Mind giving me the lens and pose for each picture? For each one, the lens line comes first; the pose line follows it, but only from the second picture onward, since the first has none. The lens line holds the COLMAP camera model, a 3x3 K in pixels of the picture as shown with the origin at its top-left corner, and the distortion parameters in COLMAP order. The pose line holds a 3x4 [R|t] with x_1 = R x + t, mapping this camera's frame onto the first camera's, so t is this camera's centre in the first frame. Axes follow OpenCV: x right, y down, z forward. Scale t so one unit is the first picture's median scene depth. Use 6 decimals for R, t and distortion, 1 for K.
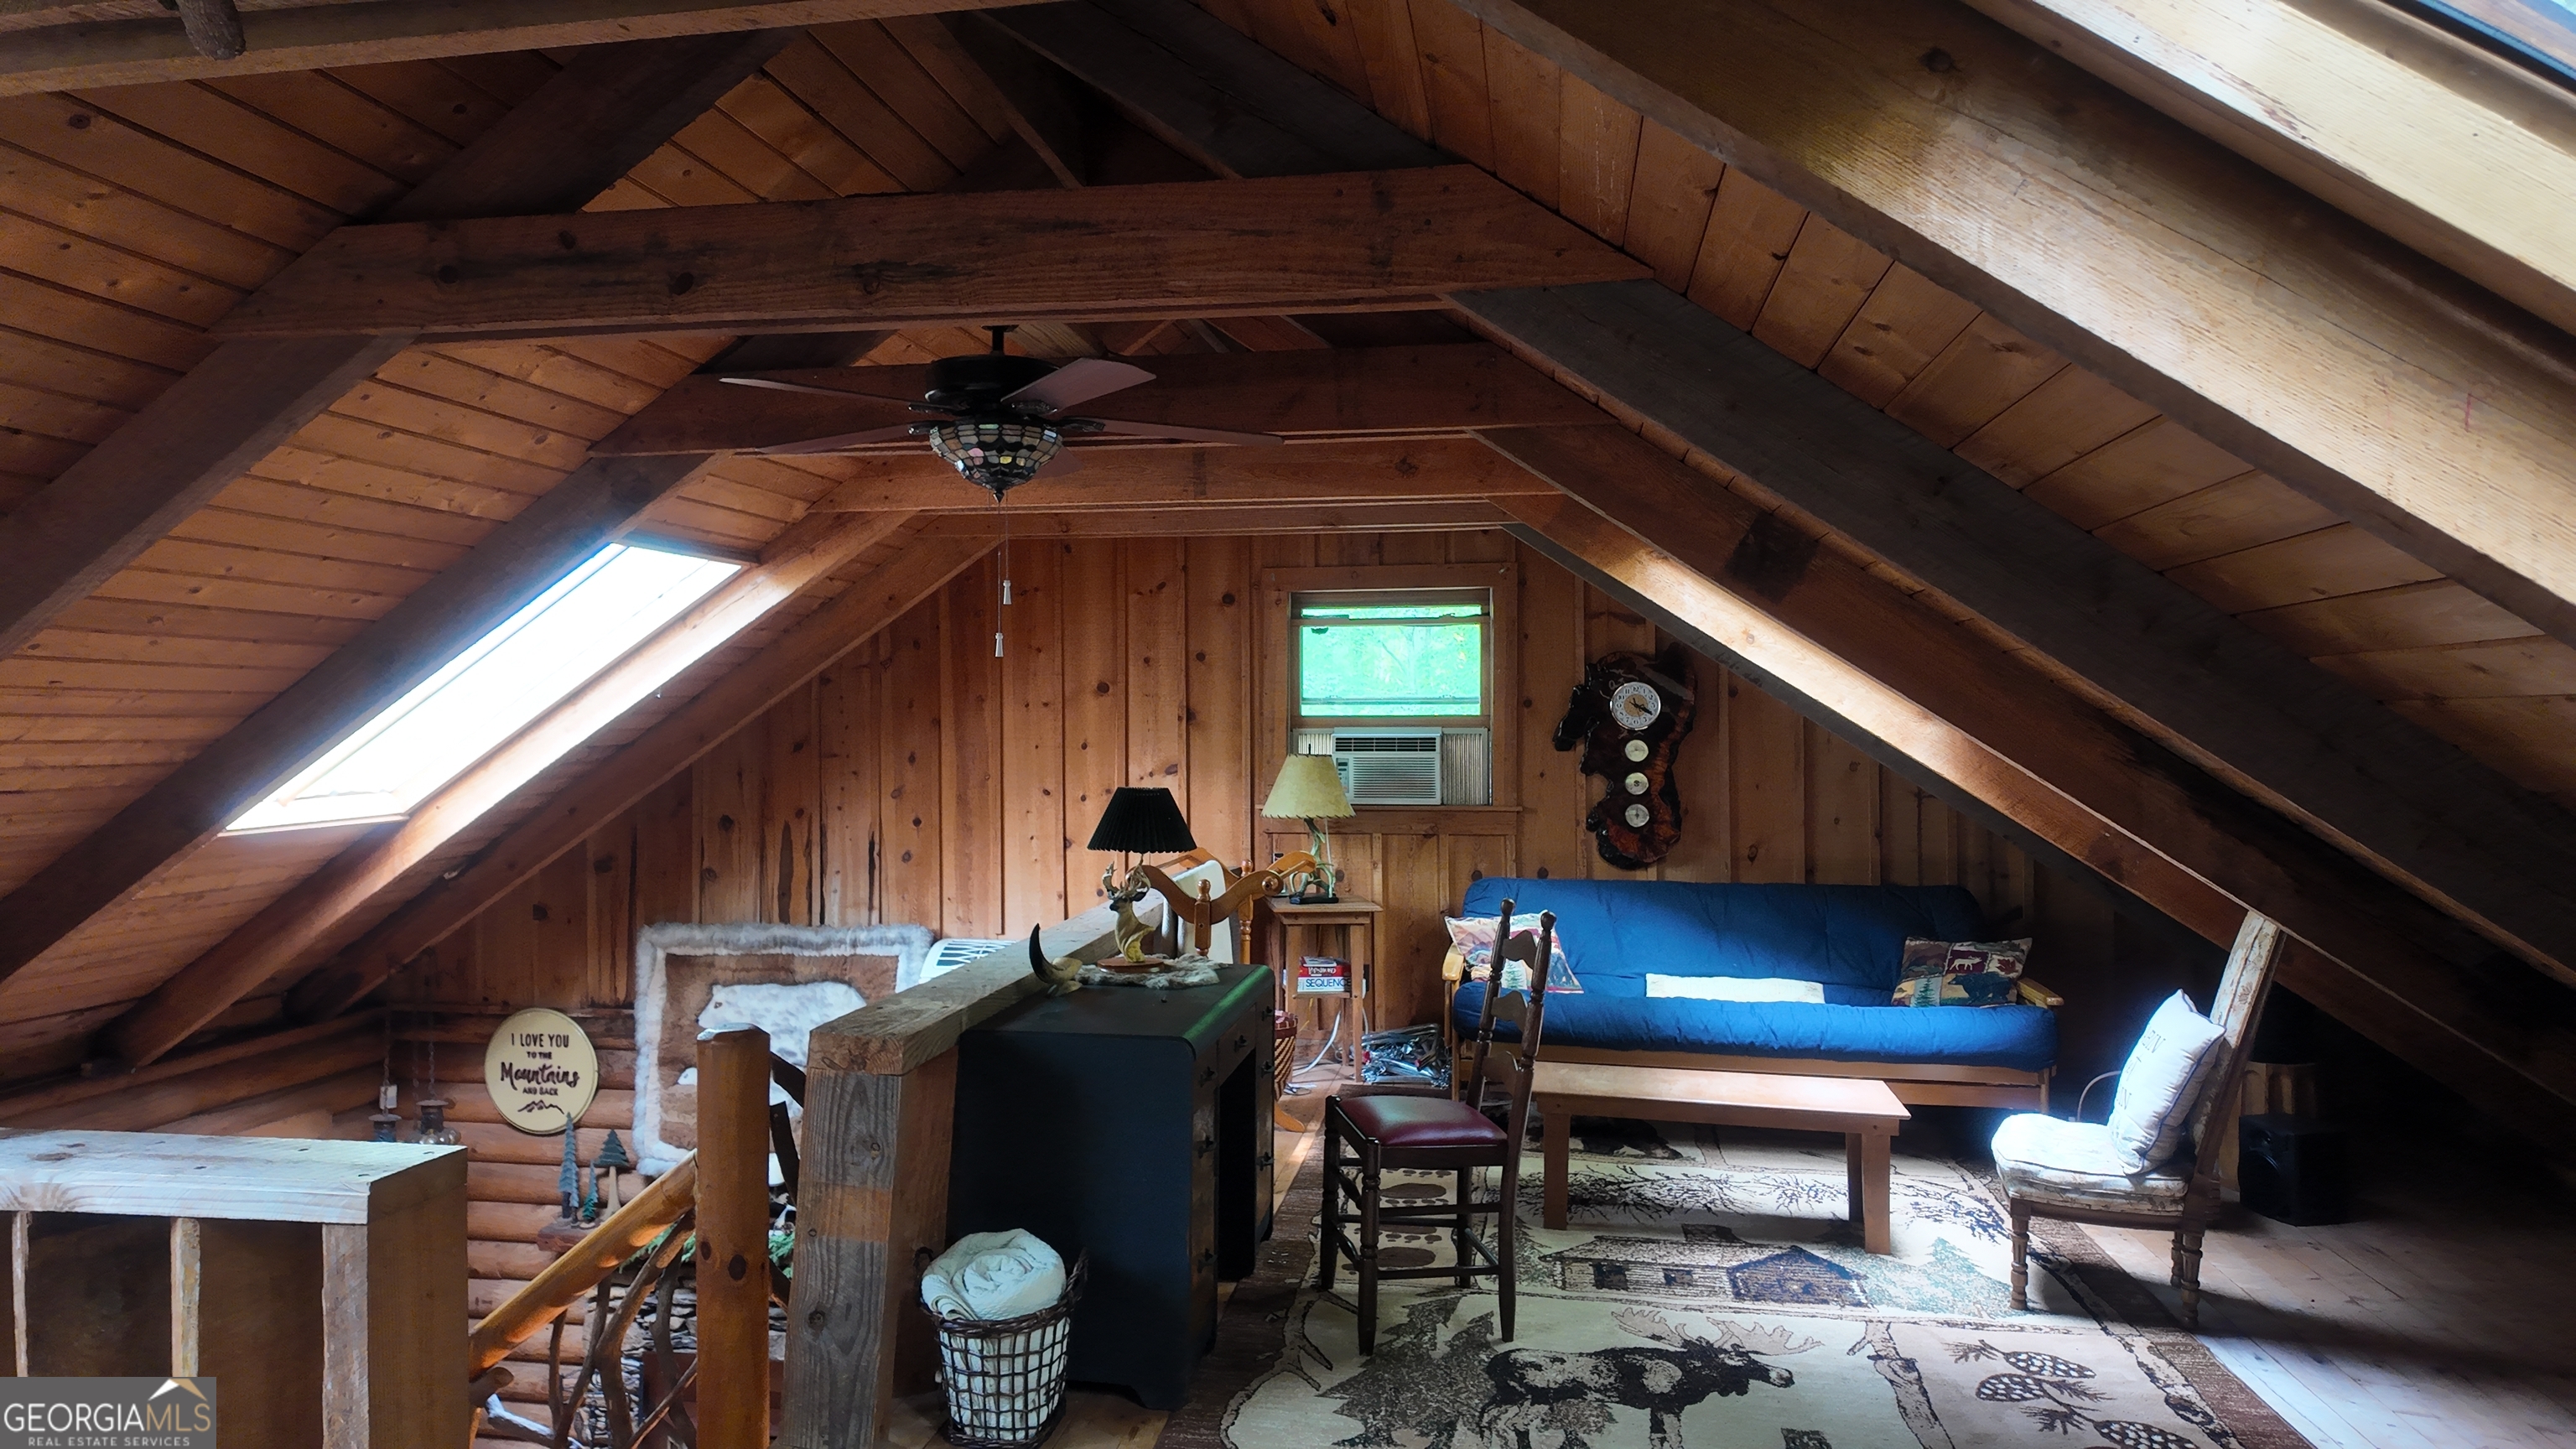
lens RADIAL K [[1505.6, 0, 1278.6], [0, 1505.6, 730.4], [0, 0, 1]] dist [0.061514, -0.061825]
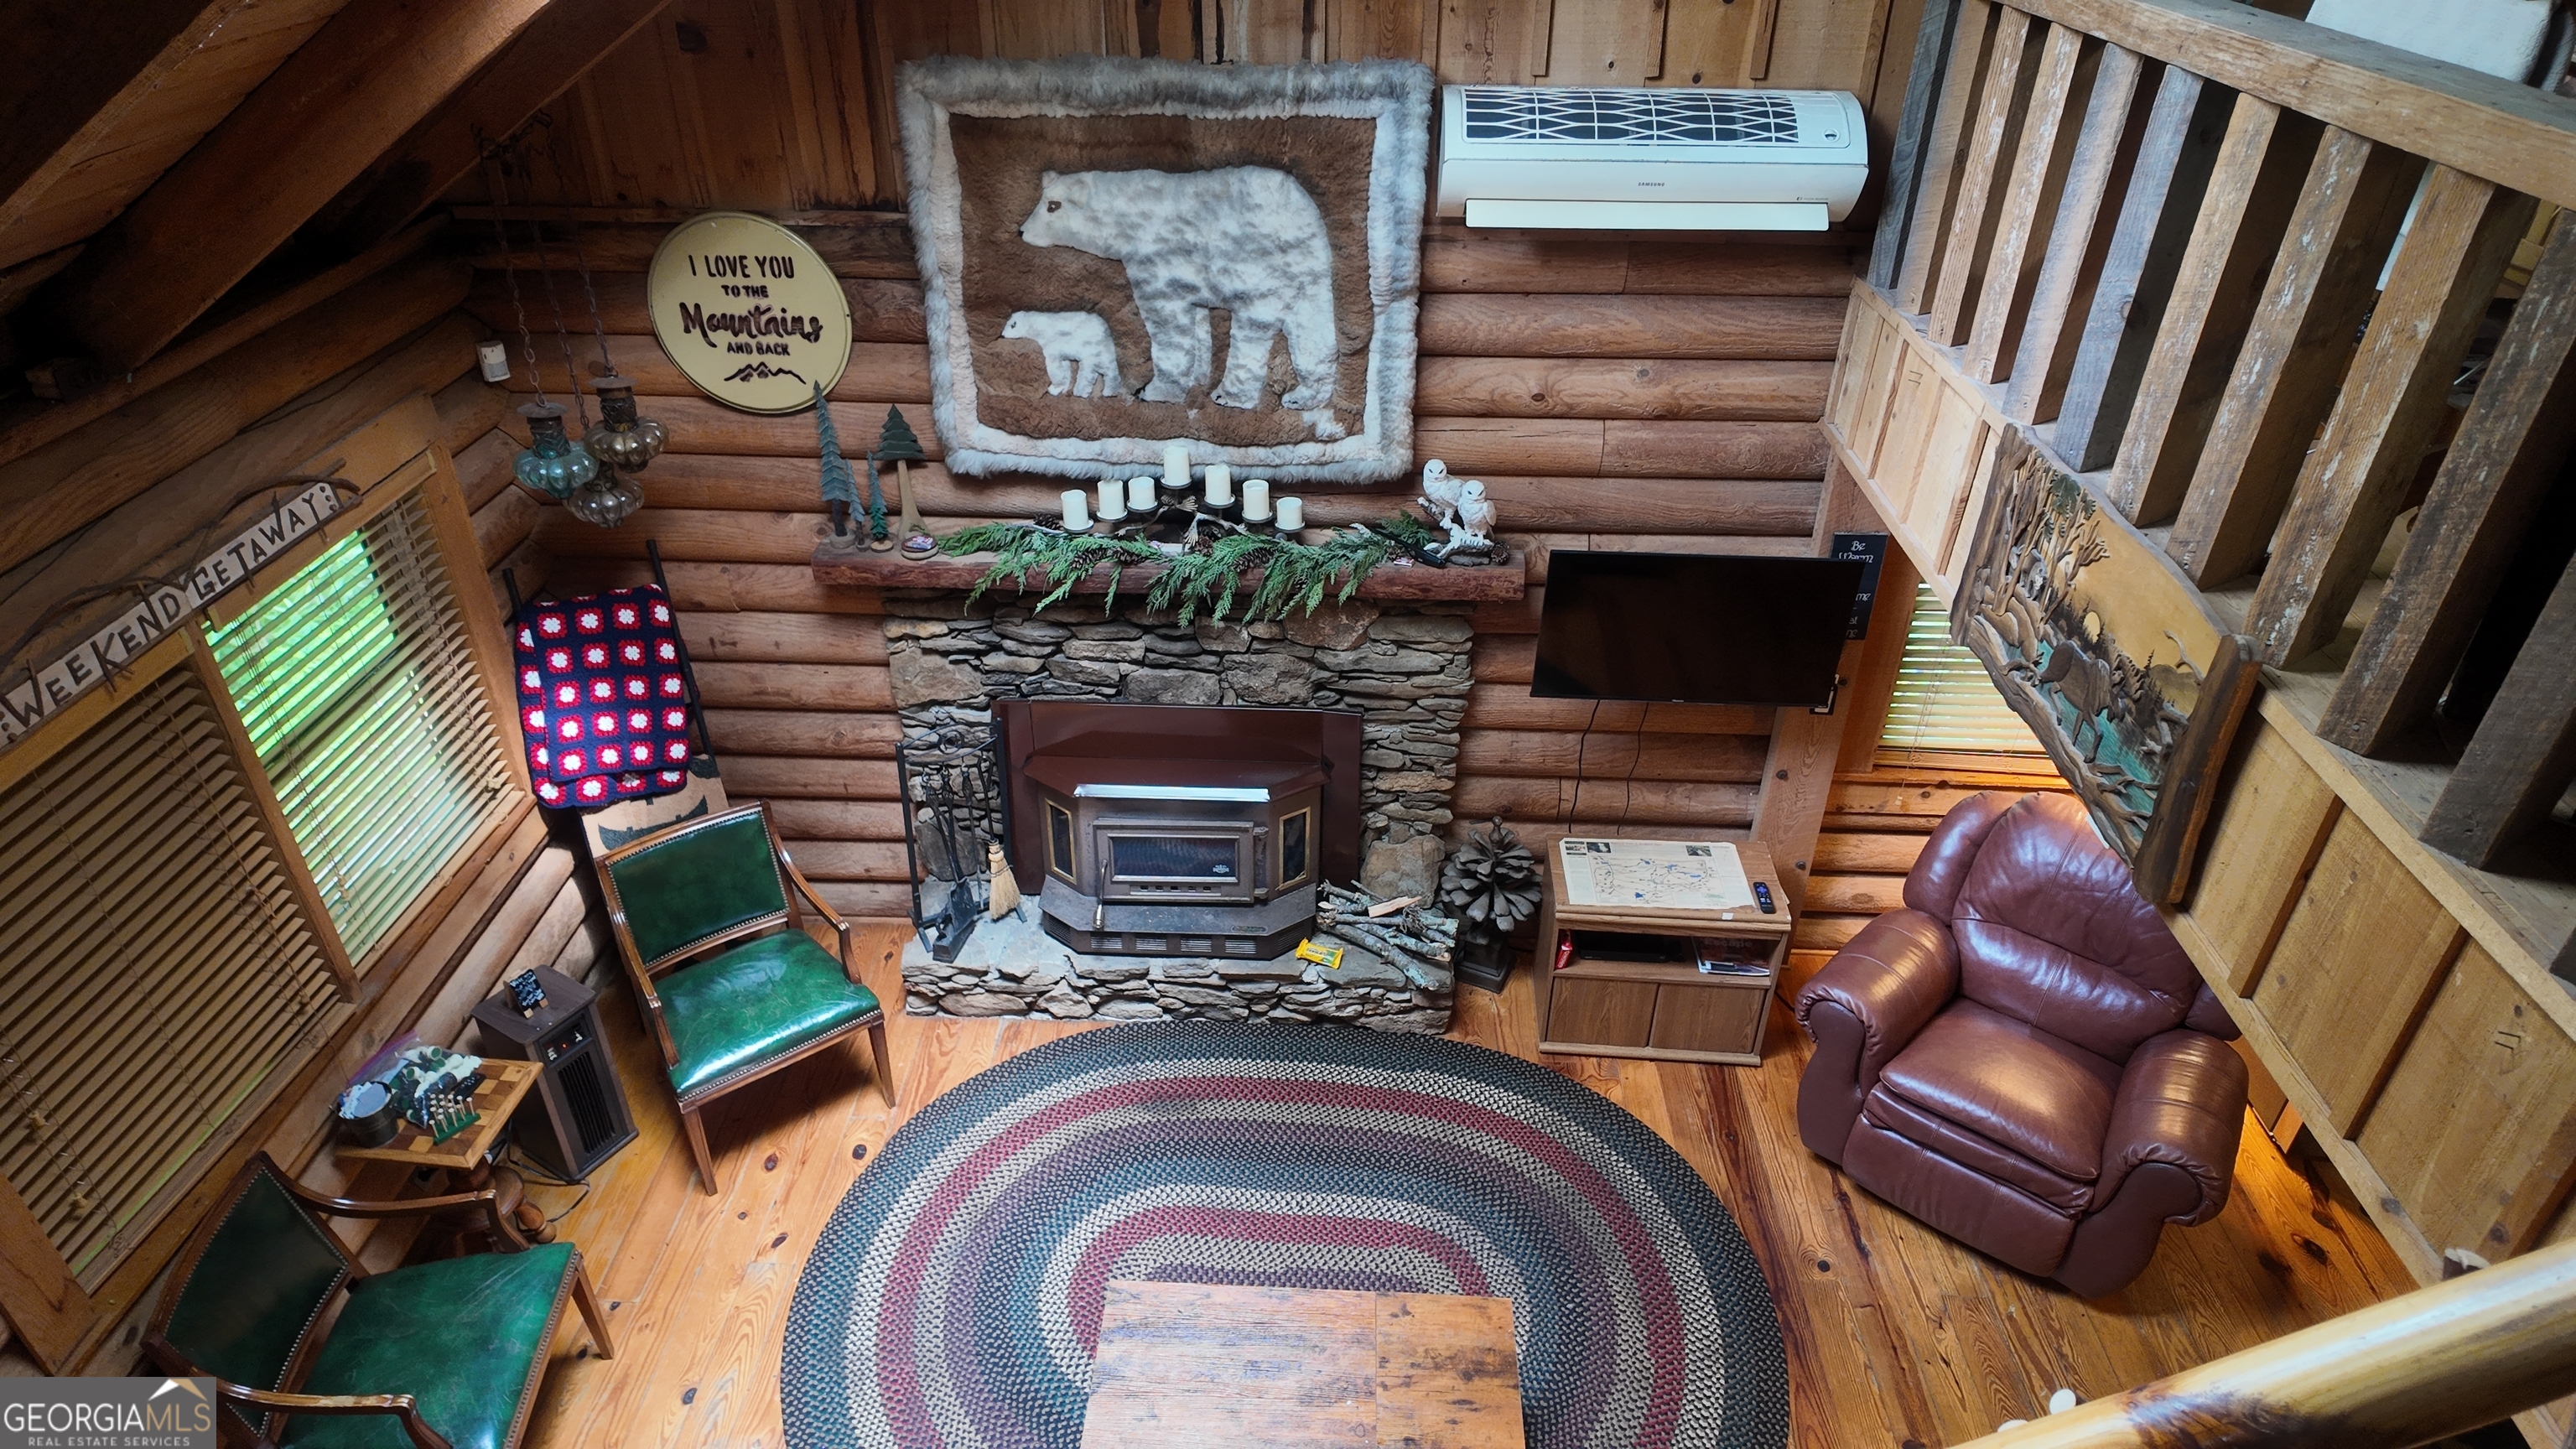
lens RADIAL K [[1505.6, 0, 1280.1], [0, 1505.6, 725.3], [0, 0, 1]] dist [0.061514, -0.061825]
pose [[0.989636, -0.069361, 0.125739, -0.385585], [-0.009222, 0.843111, 0.537661, 0.031076], [-0.143305, -0.533248, 0.833733, 0.390015]]
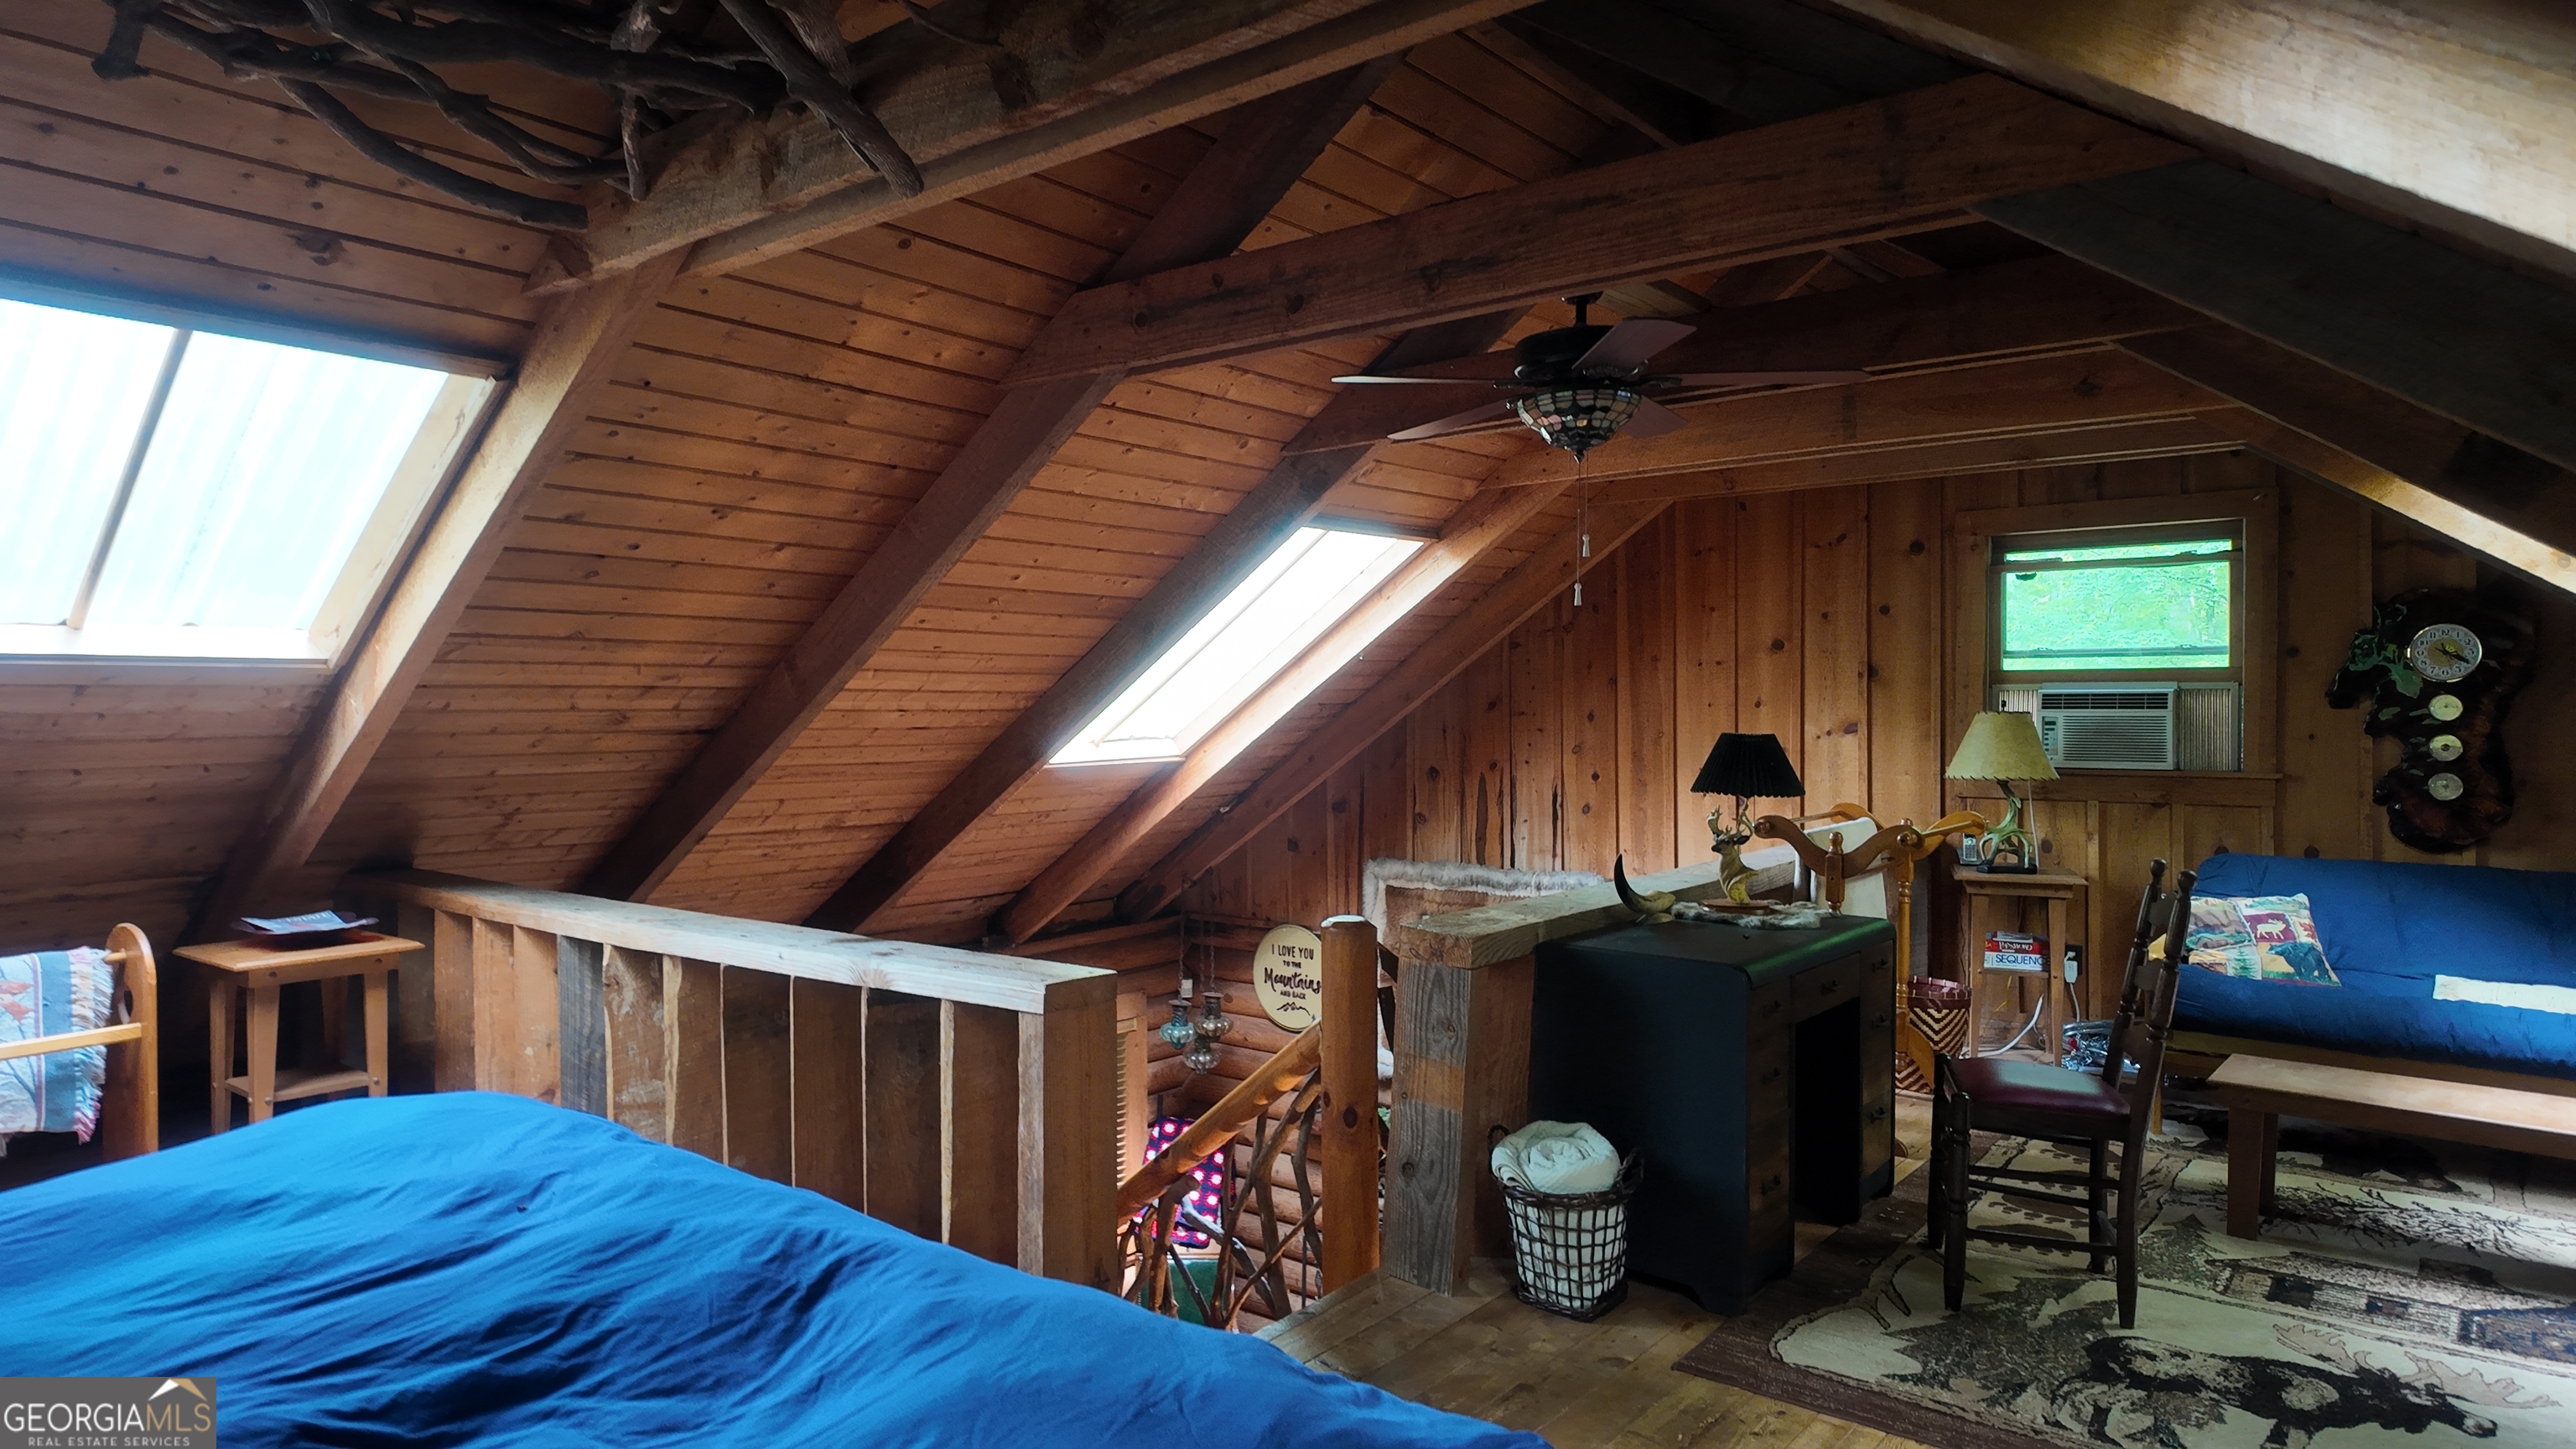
lens RADIAL K [[1505.6, 0, 1284.7], [0, 1505.6, 742.3], [0, 0, 1]] dist [0.061514, -0.061825]
pose [[0.874177, 0.011605, -0.485469, 0.085767], [-0.000980, 0.999755, 0.022133, 0.014110], [0.485606, -0.018873, 0.873974, -0.031529]]
